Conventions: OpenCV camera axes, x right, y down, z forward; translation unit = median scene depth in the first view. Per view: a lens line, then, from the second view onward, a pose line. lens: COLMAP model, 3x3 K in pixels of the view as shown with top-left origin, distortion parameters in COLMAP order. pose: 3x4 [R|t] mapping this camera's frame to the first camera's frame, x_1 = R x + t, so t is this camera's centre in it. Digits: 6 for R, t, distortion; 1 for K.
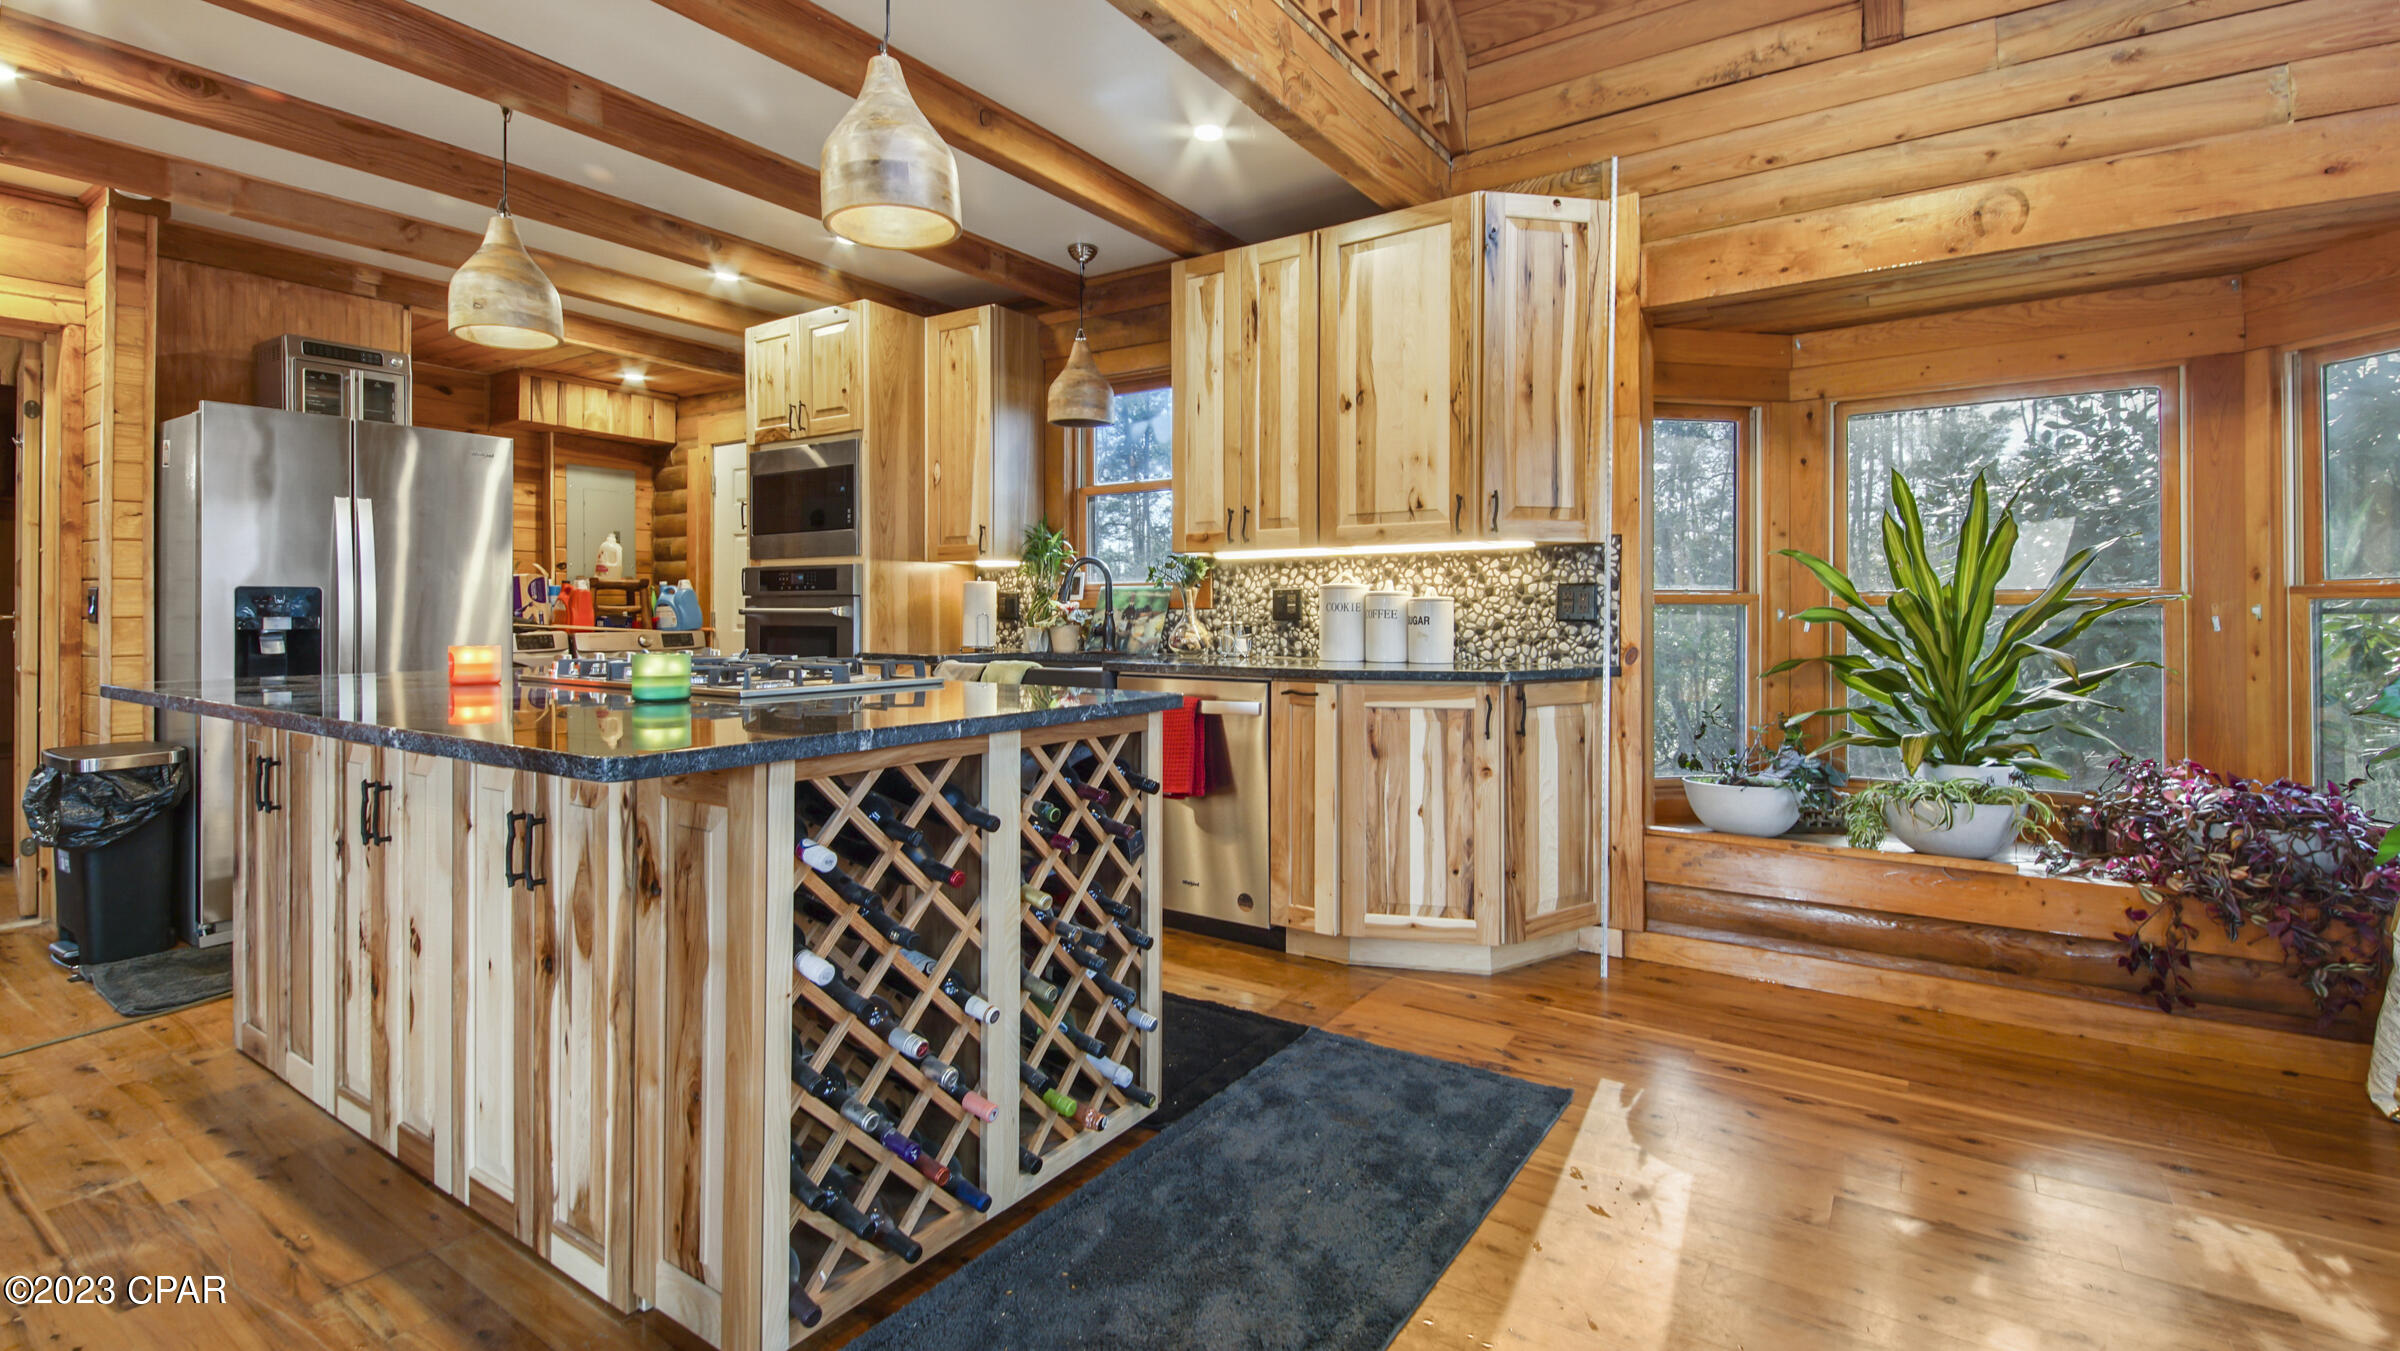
lens RADIAL K [[1074.8, 0, 1223.2], [0, 1074.8, 592.4], [0, 0, 1]] dist [0.034709, -0.020175]
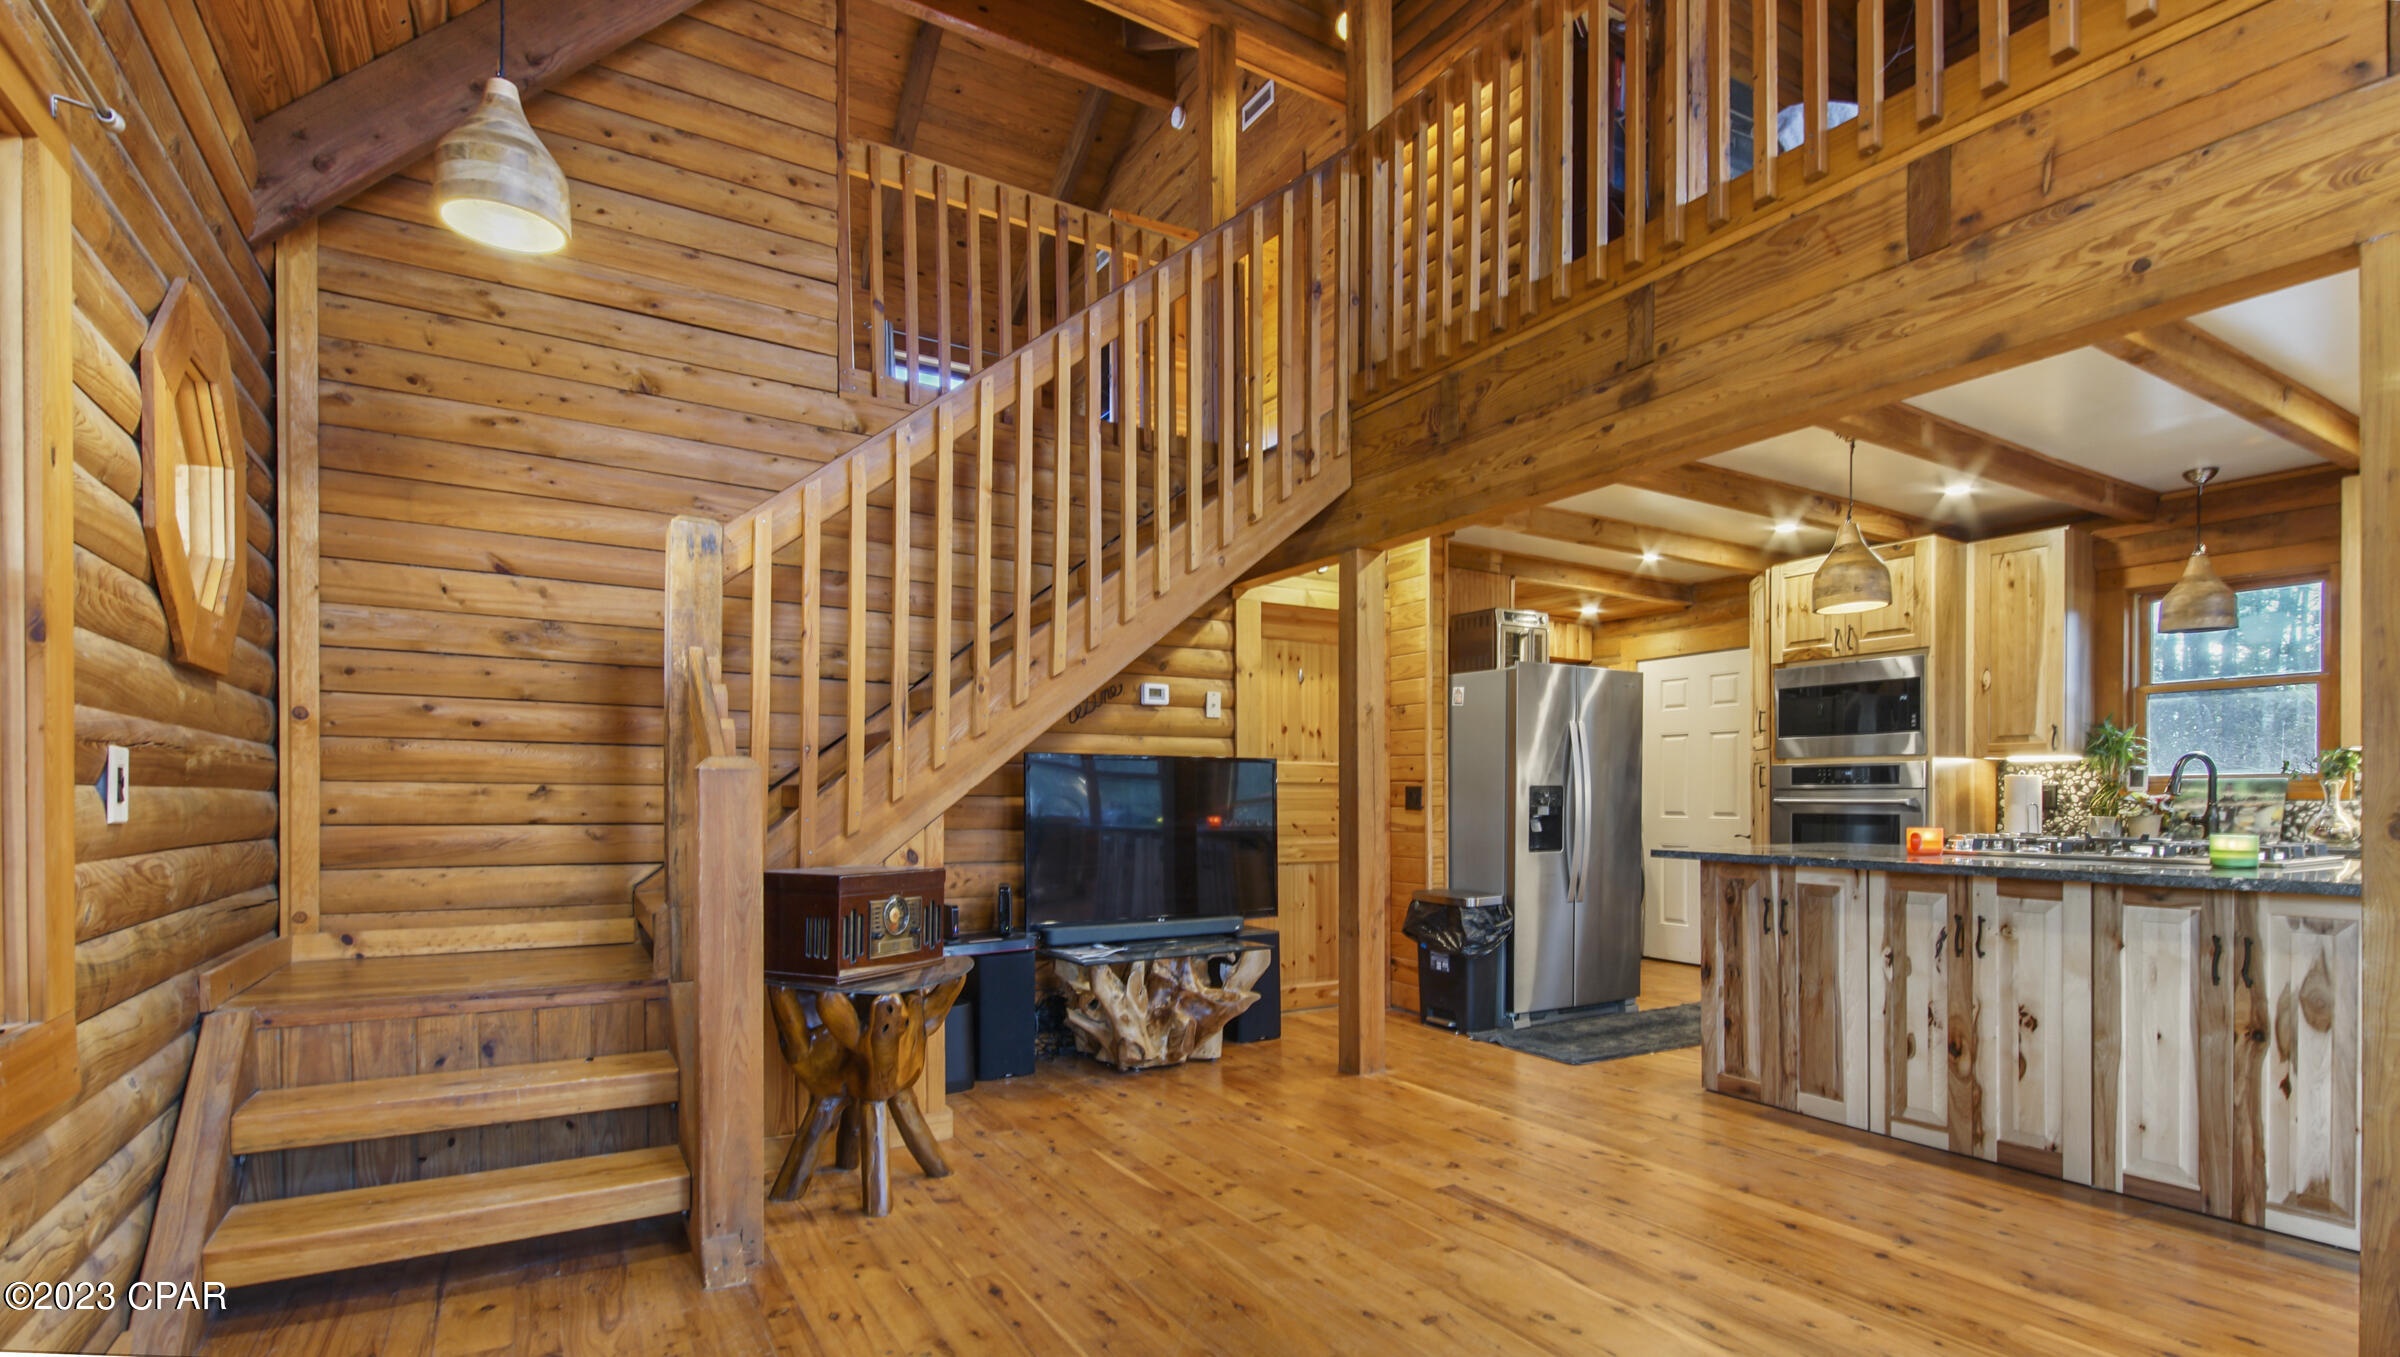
lens RADIAL K [[1112.6, 0, 1209.9], [0, 1112.6, 781.4], [0, 0, 1]] dist [0.036781, -0.023038]
pose [[0.908820, -0.005751, -0.417149, -0.680427], [0.007464, 0.999969, 0.002476, -0.016026], [0.417122, -0.005364, 0.908835, -0.553763]]
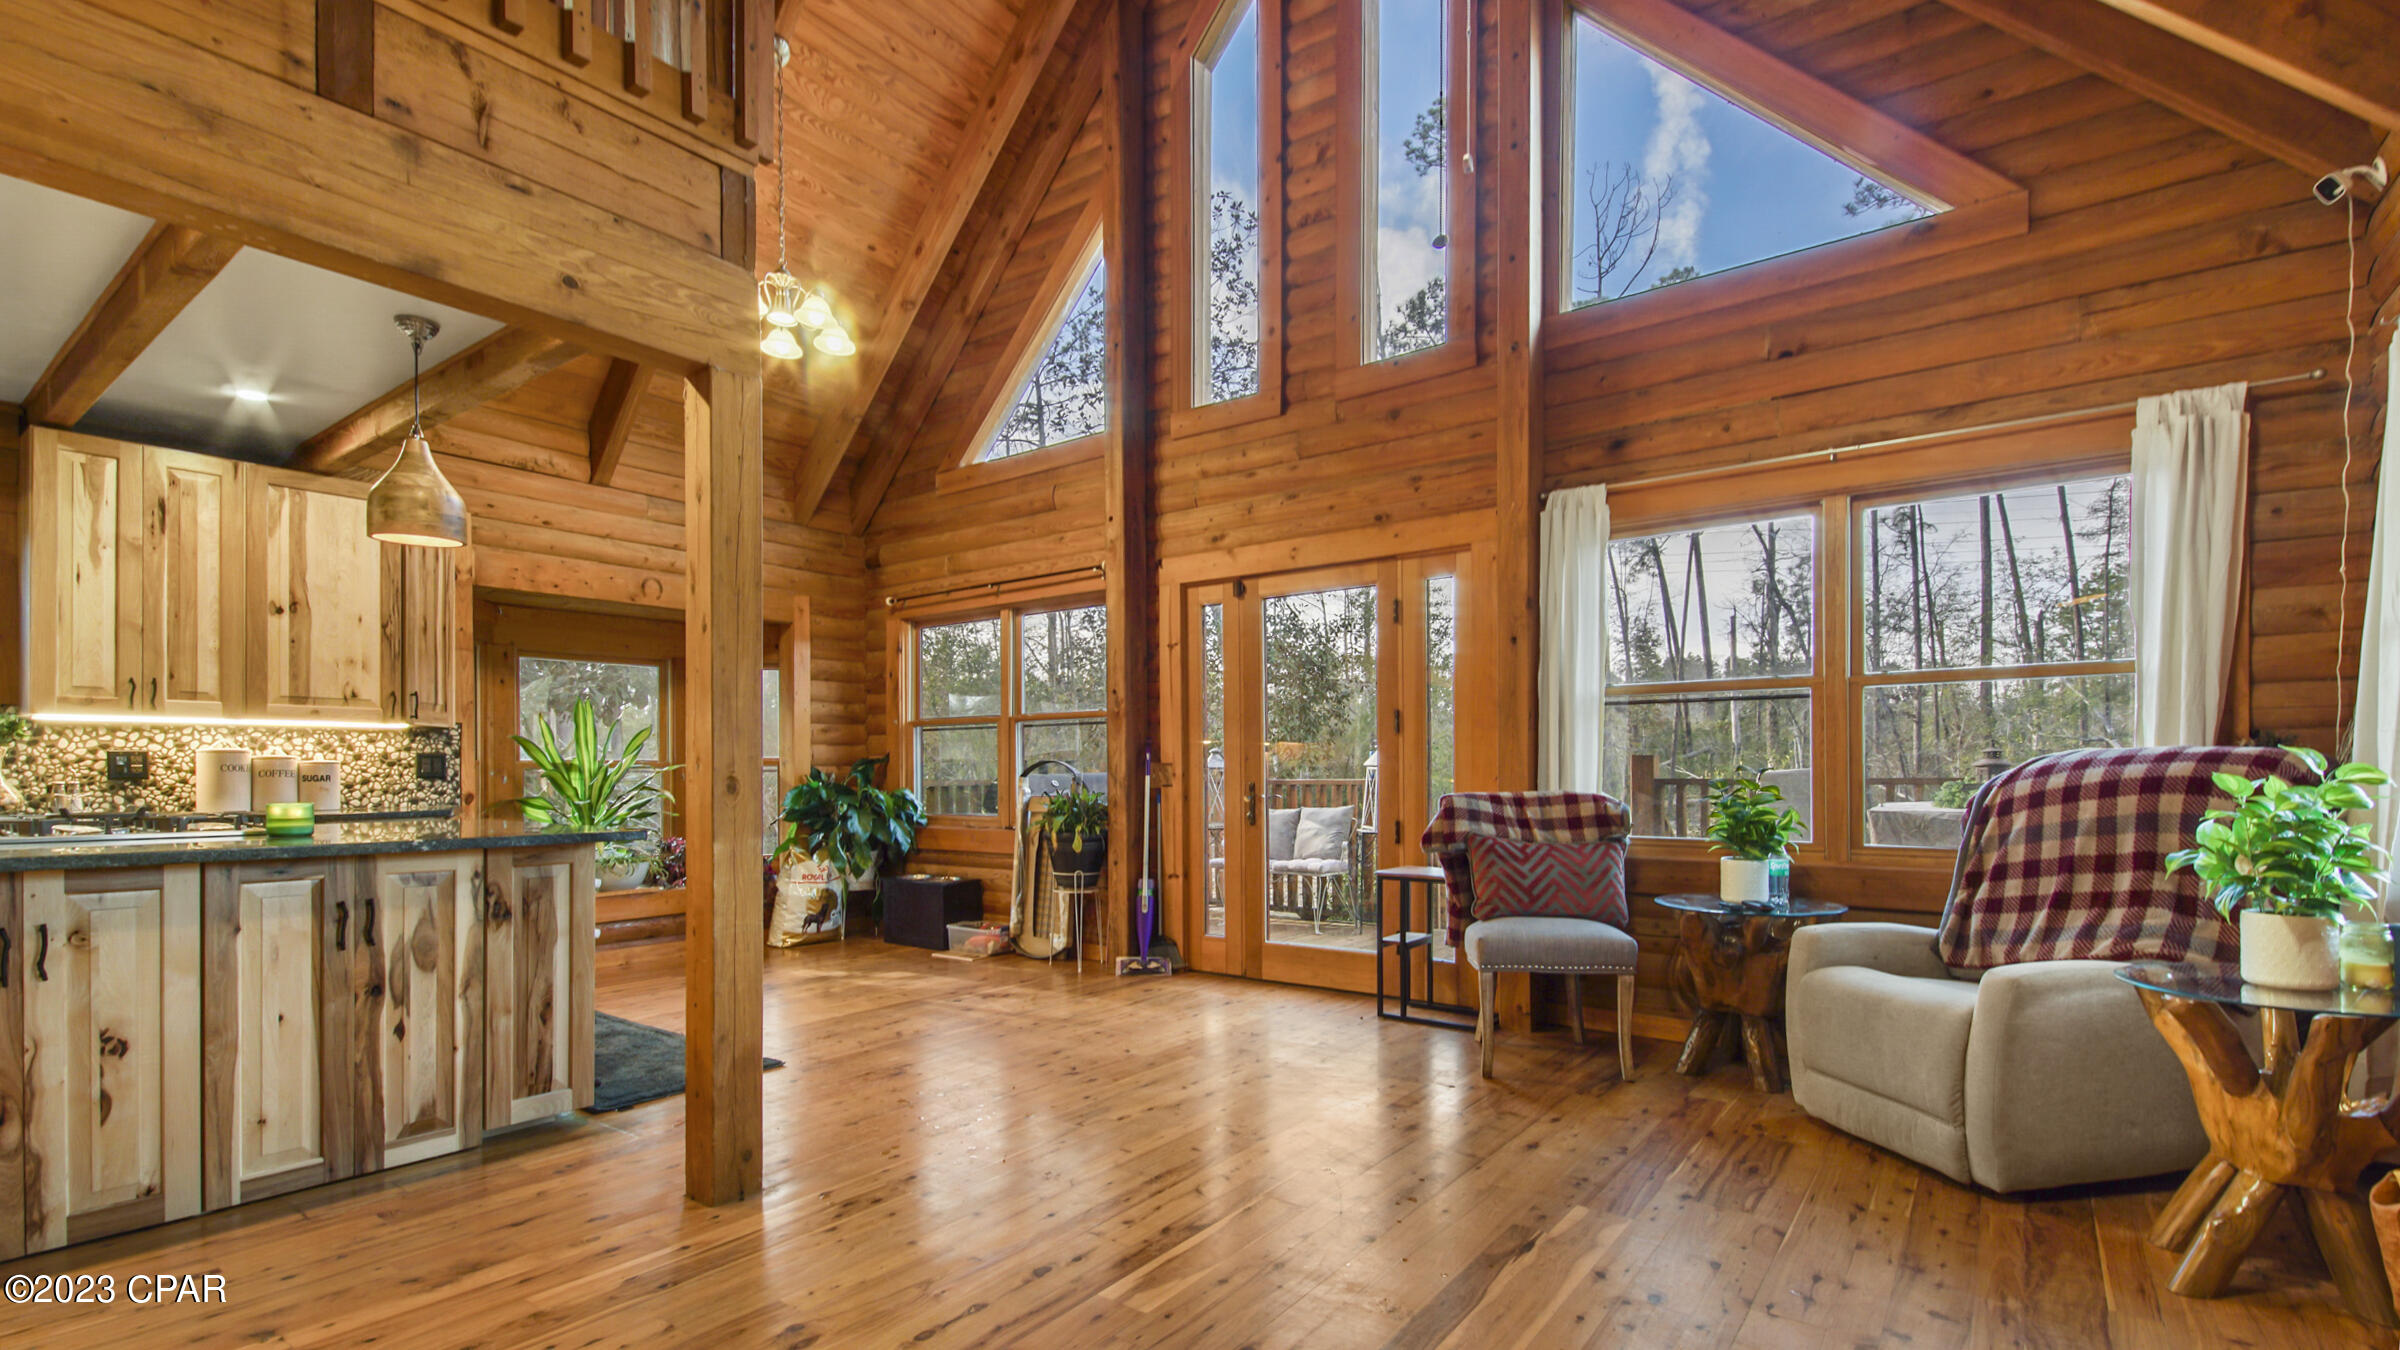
lens RADIAL K [[1074.7, 0, 1196.9], [0, 1074.7, 775.3], [0, 0, 1]] dist [0.031905, -0.019736]
pose [[0.047347, -0.003971, 0.998871, -1.138640], [-0.018248, 0.999822, 0.004839, -0.004079], [-0.998712, -0.018457, 0.047266, -0.155203]]
